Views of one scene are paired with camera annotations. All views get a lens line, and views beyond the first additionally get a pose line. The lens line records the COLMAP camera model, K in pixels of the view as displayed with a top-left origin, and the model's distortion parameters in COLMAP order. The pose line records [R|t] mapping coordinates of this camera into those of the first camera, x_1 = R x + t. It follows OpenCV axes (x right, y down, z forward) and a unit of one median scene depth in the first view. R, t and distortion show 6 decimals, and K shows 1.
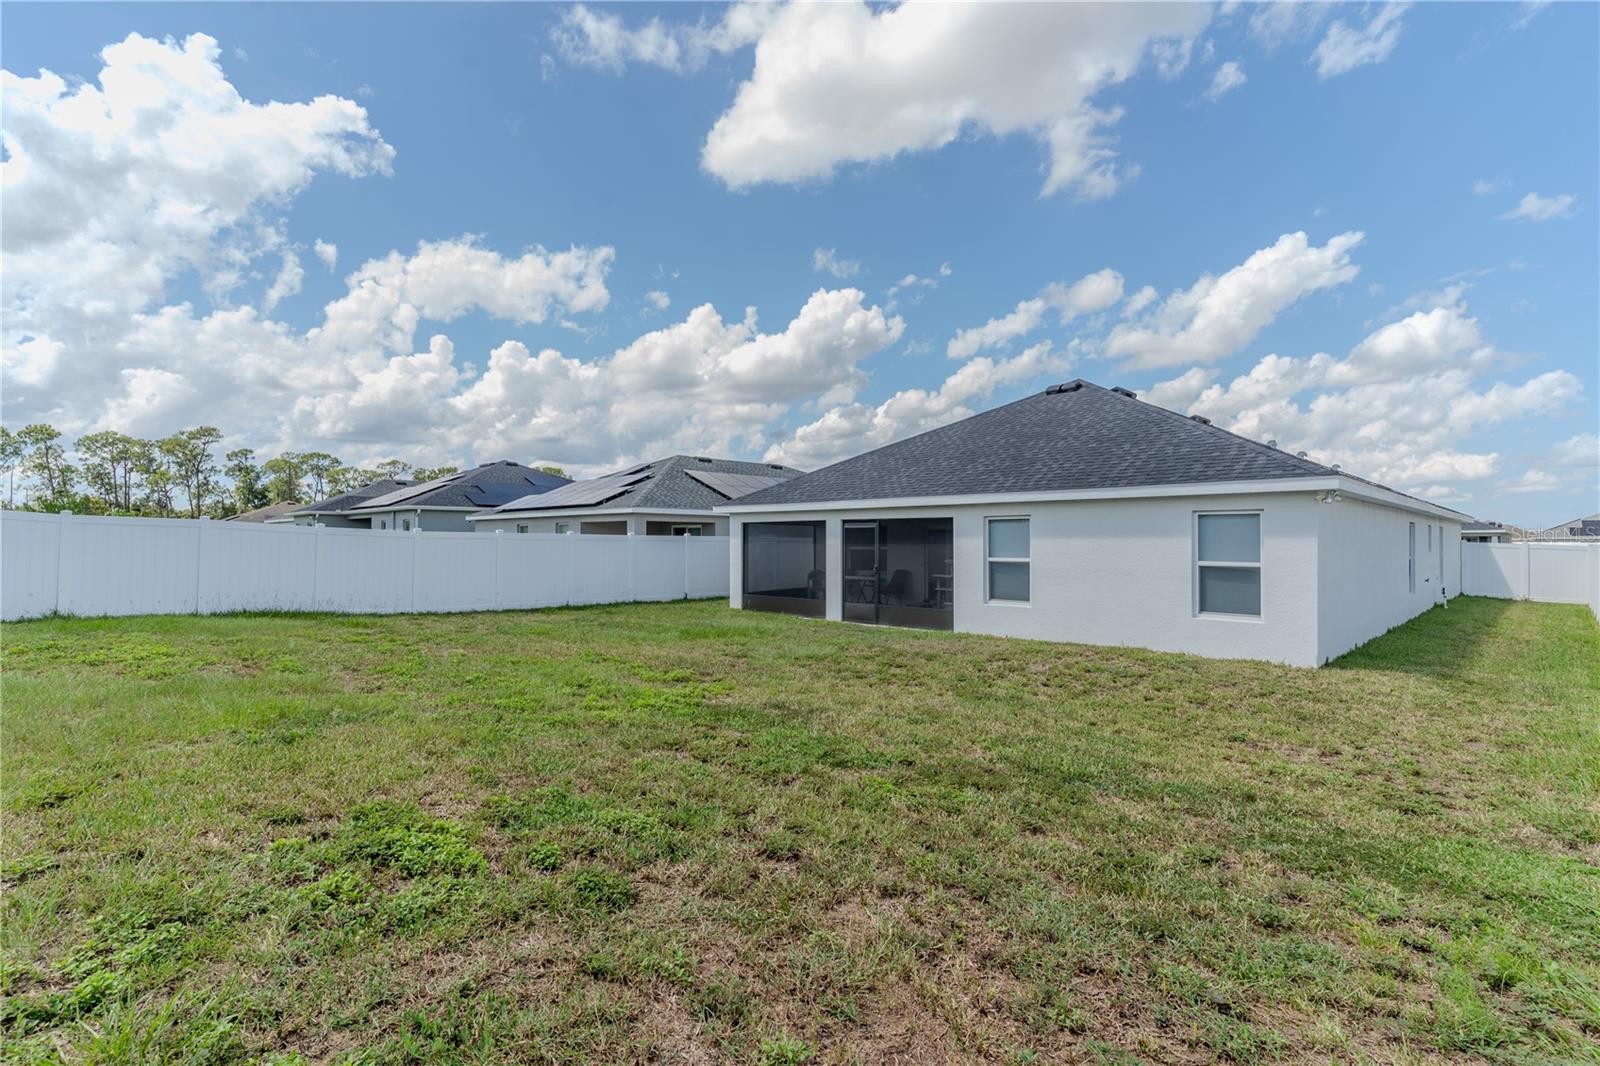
lens RADIAL K [[769.9, 0, 802.8], [0, 769.9, 538.1], [0, 0, 1]] dist [0.000237, -0.000265]
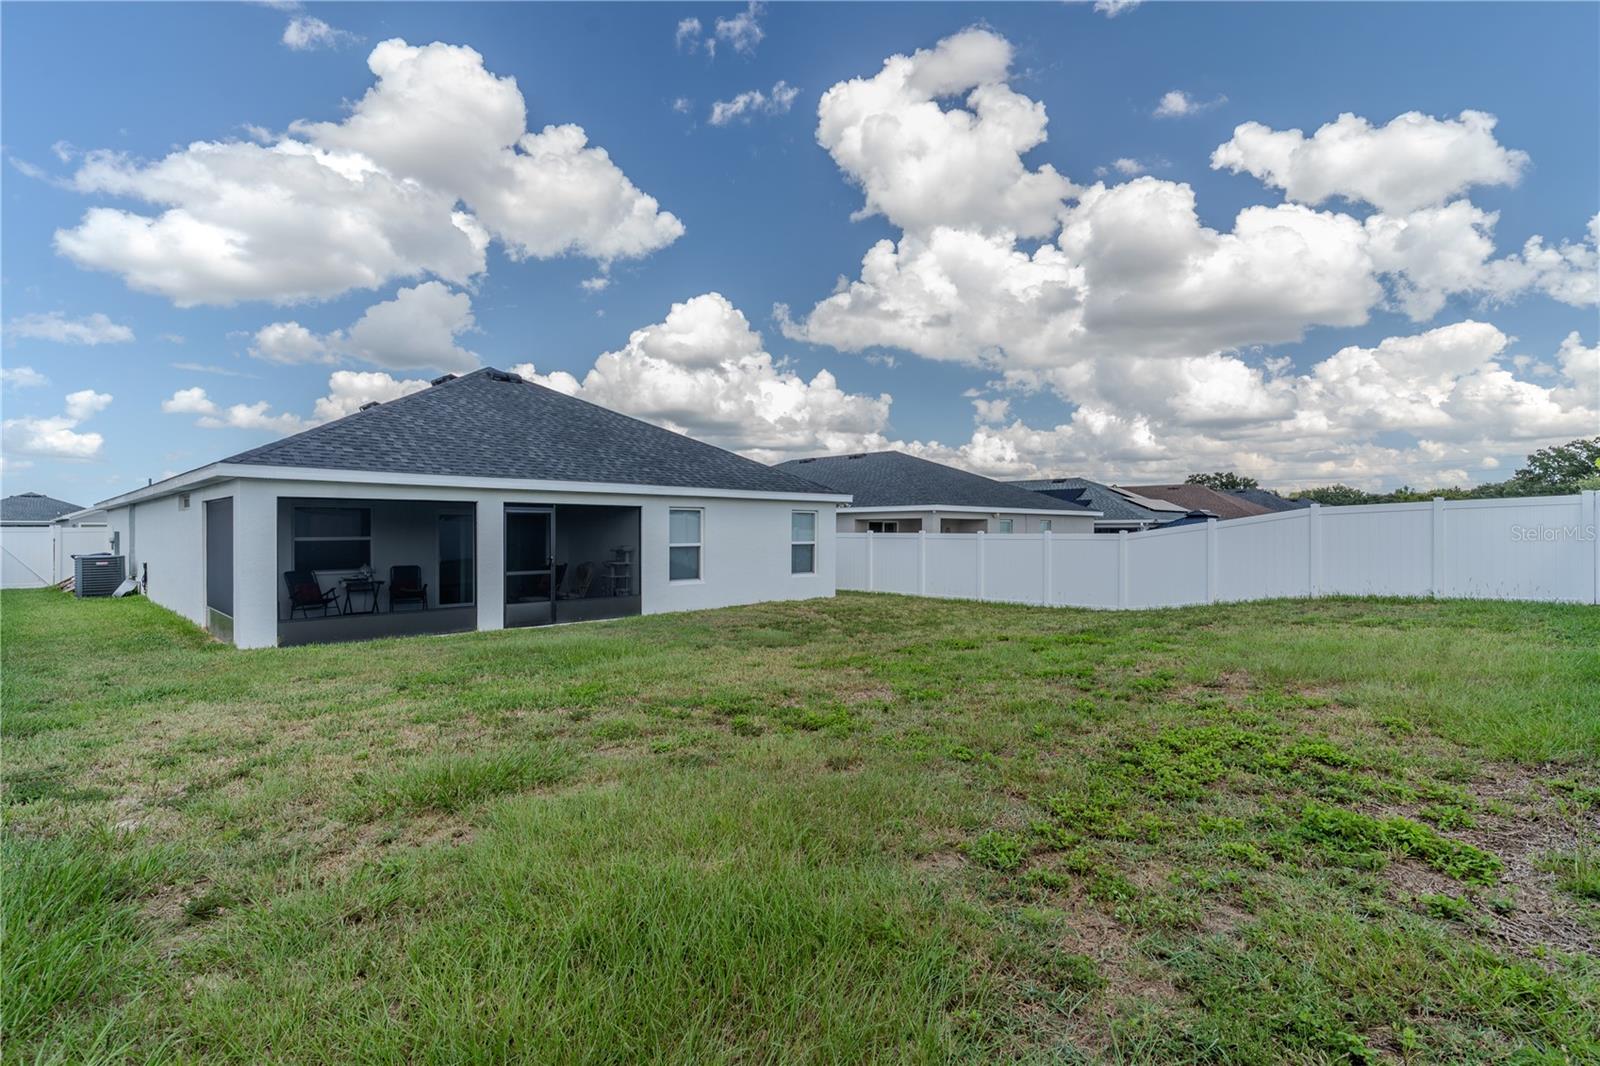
lens RADIAL K [[769.9, 0, 802.6], [0, 769.9, 530.3], [0, 0, 1]] dist [0.000237, -0.000265]
pose [[-0.023243, -0.013549, 0.999638, -0.855782], [-0.013565, 0.999820, 0.013237, -0.011490], [-0.999638, -0.013253, -0.023422, 0.804123]]
